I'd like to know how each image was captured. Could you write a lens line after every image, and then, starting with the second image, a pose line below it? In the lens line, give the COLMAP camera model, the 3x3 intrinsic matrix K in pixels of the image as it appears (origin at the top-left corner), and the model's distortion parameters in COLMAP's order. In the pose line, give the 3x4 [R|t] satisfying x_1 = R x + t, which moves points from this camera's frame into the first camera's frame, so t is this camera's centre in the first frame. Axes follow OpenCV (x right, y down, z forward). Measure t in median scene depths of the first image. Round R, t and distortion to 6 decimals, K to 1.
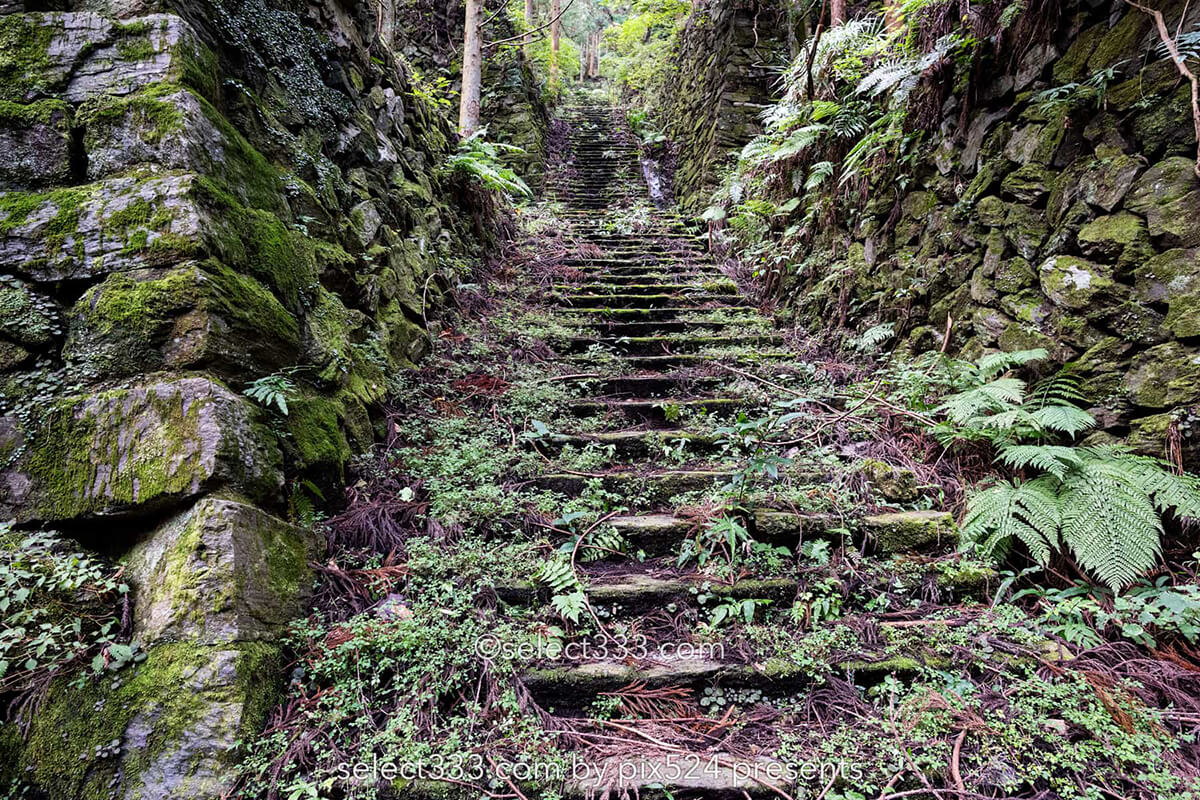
lens RADIAL K [[705.3, 0, 600.0], [0, 705.3, 400.0], [0, 0, 1]] dist [-0.045155, 0.021550]
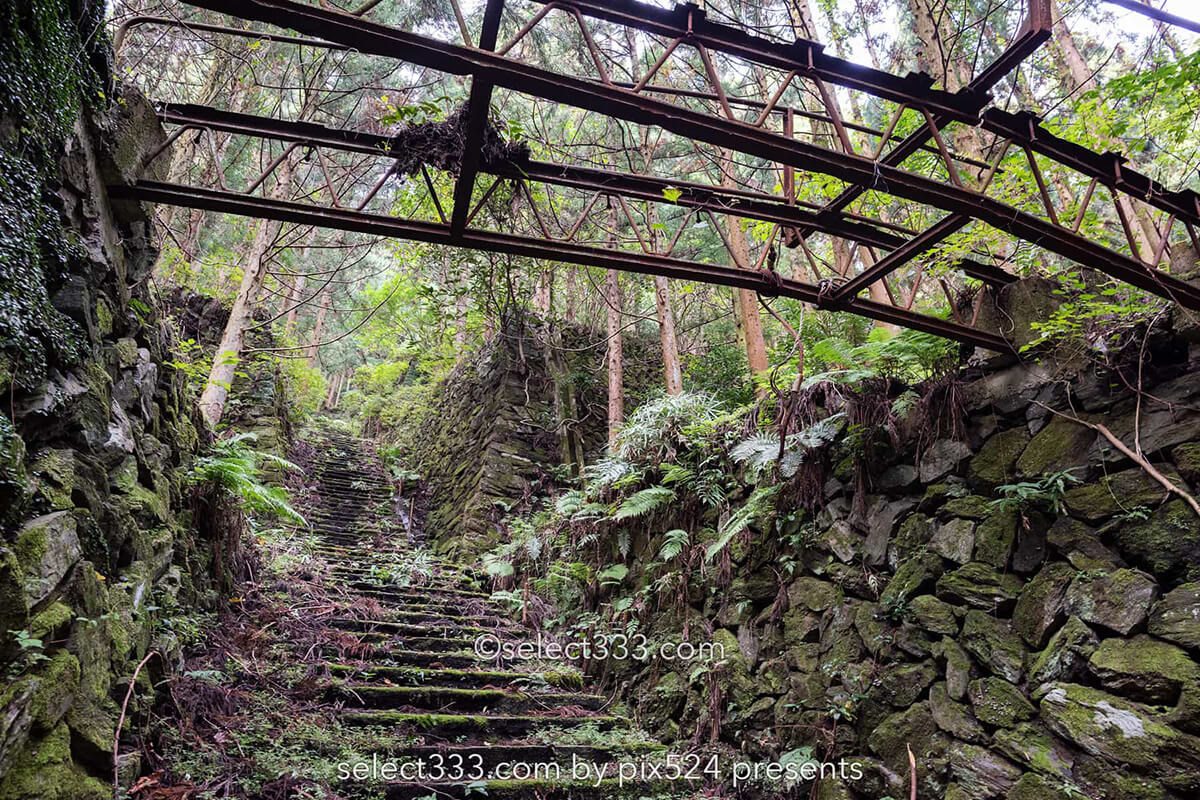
lens RADIAL K [[705.3, 0, 600.0], [0, 705.3, 400.0], [0, 0, 1]] dist [-0.045155, 0.021550]
pose [[0.918970, 0.181200, 0.350229, -0.114681], [0.001444, 0.886617, -0.462503, -0.086090], [-0.394324, 0.425532, 0.814513, 0.279578]]
